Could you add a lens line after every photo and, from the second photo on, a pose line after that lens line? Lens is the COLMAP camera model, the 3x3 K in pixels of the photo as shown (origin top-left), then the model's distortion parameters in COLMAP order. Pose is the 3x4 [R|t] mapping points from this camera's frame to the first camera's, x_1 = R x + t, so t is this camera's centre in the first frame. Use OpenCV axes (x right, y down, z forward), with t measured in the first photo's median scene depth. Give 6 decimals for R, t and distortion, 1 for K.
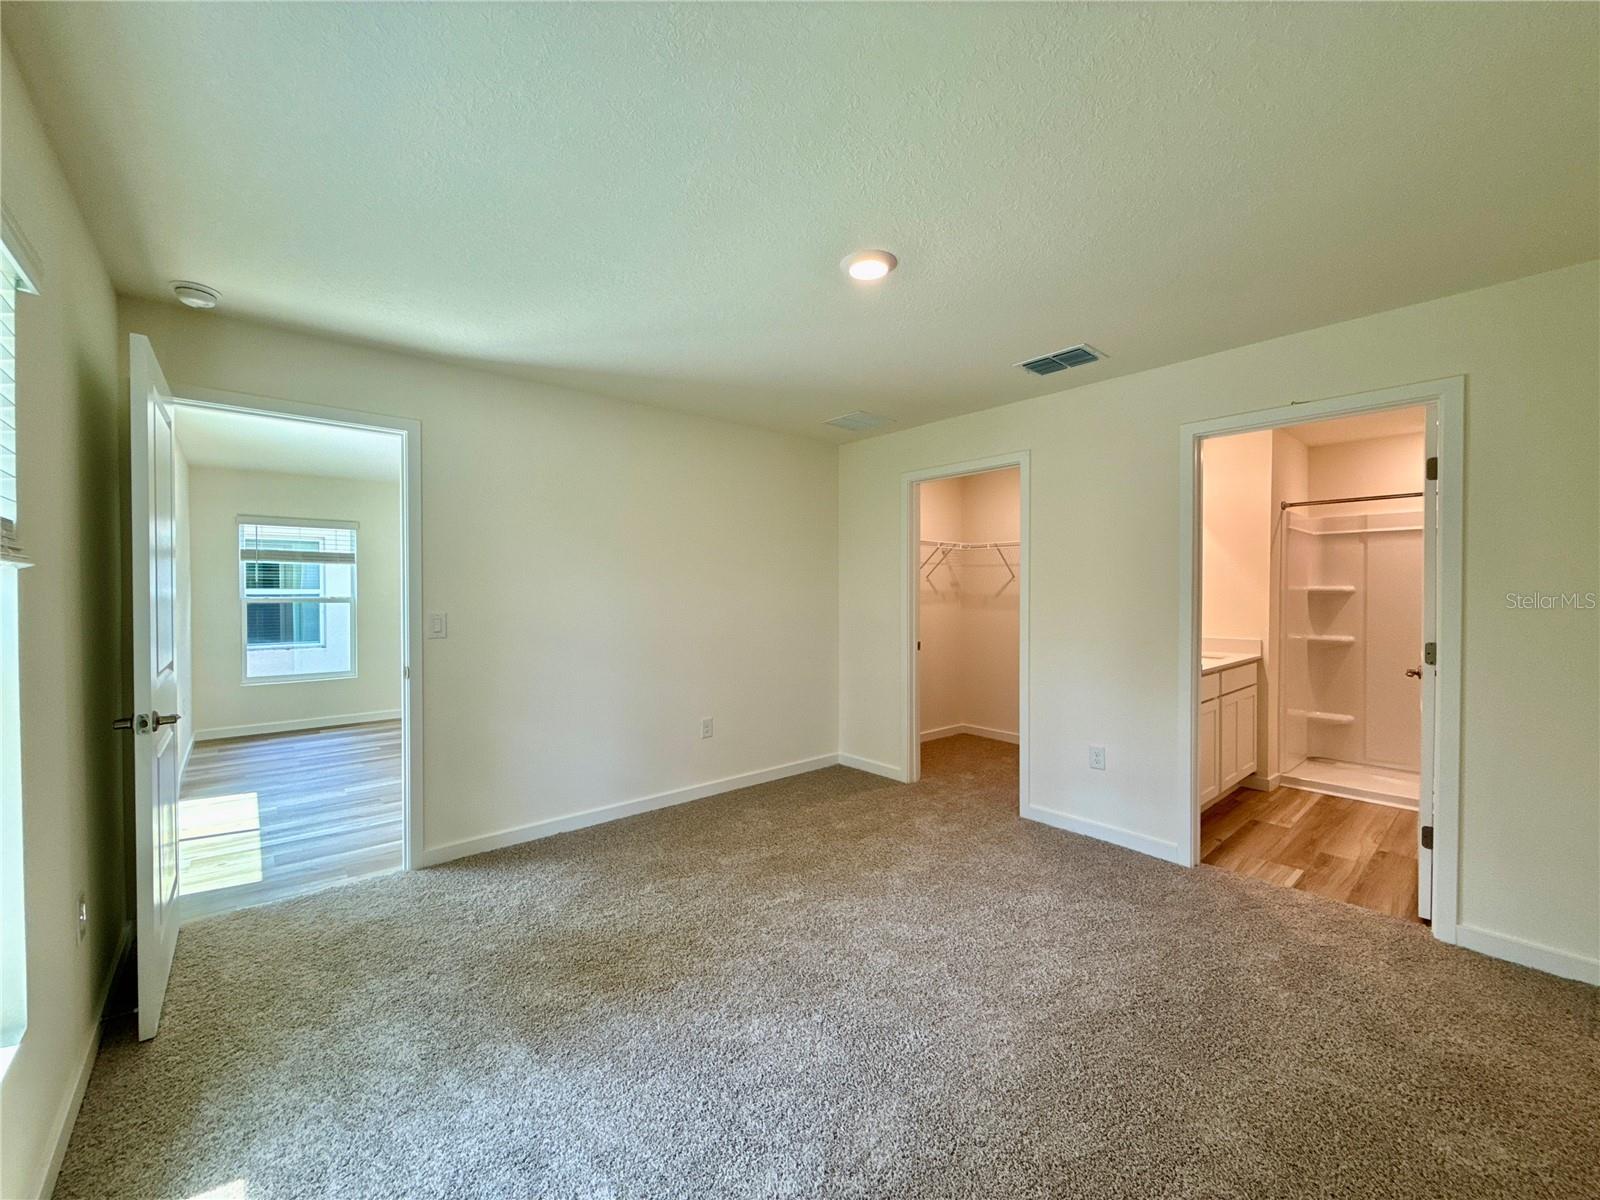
lens RADIAL K [[642.1, 0, 794.6], [0, 642.1, 600.4], [0, 0, 1]] dist [0.001271, 0.000329]
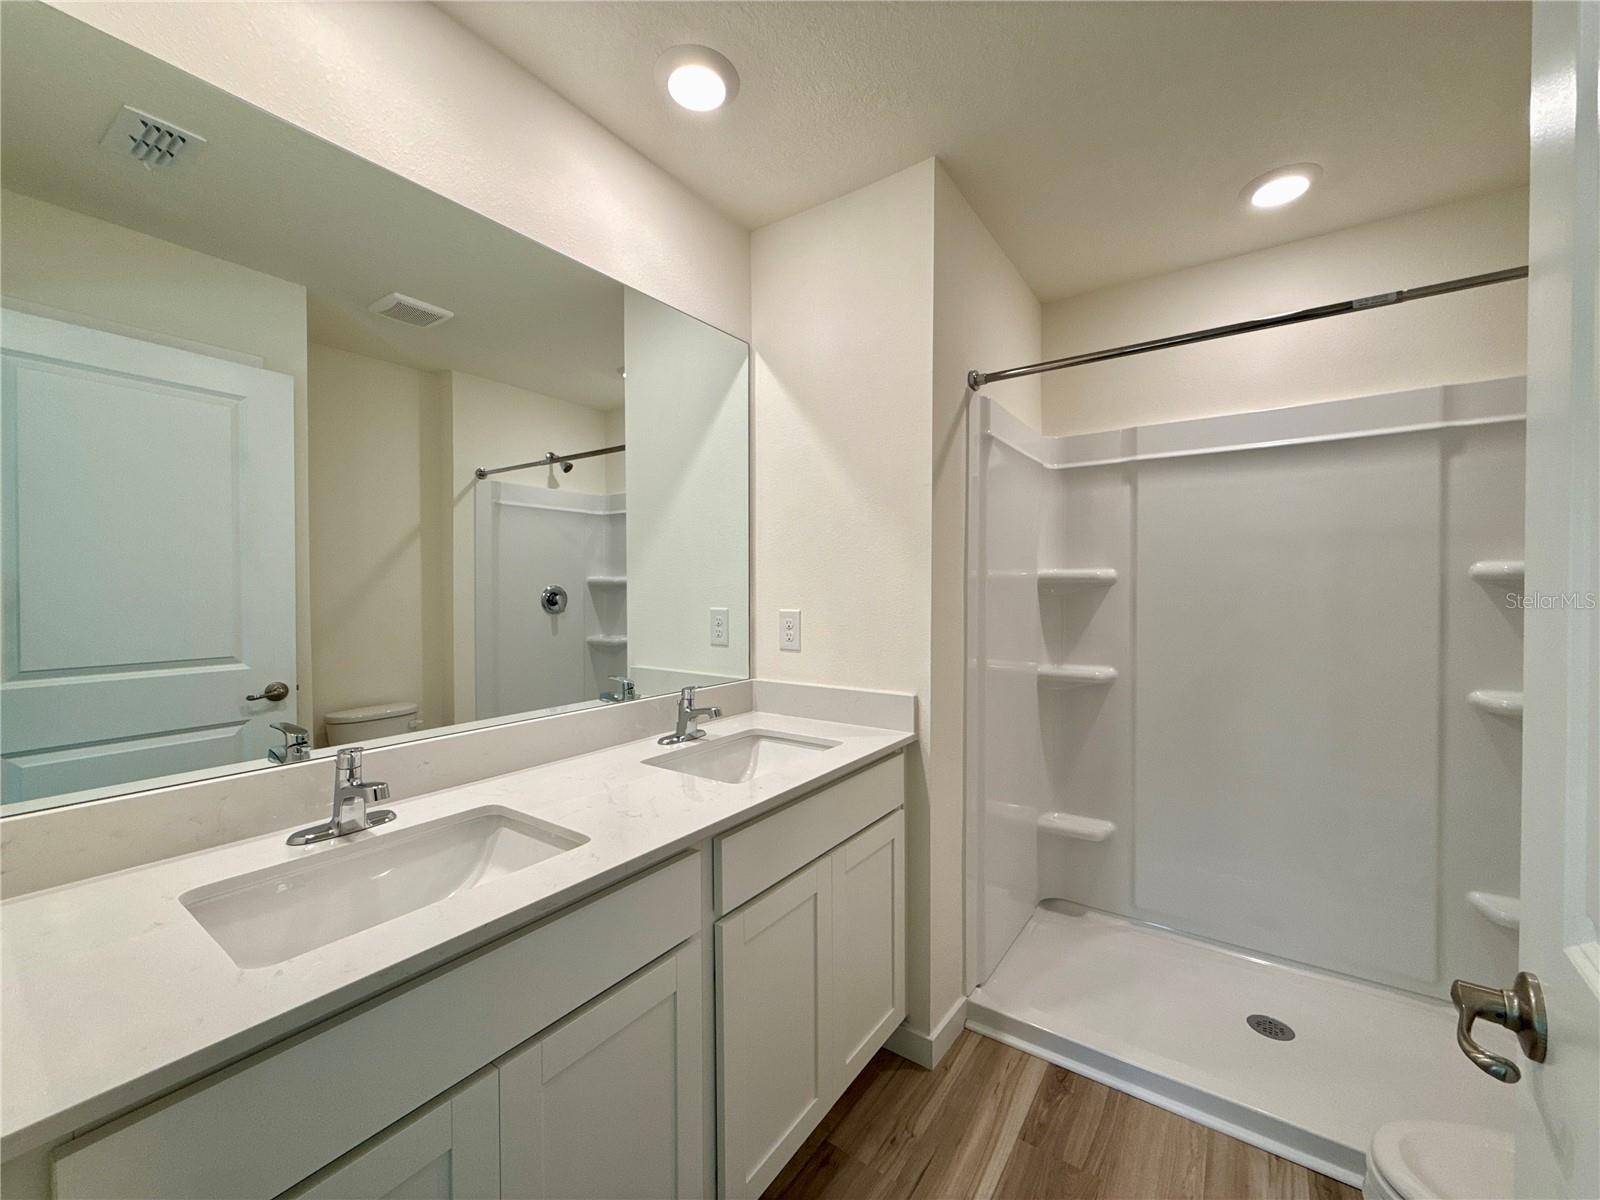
lens RADIAL K [[642.1, 0, 794.6], [0, 642.1, 600.4], [0, 0, 1]] dist [0.001271, 0.000329]
pose [[0.971883, -0.005033, 0.235412, 0.524639], [0.003504, 0.999970, 0.006912, -0.001601], [-0.235440, -0.005892, 0.971871, 0.588847]]
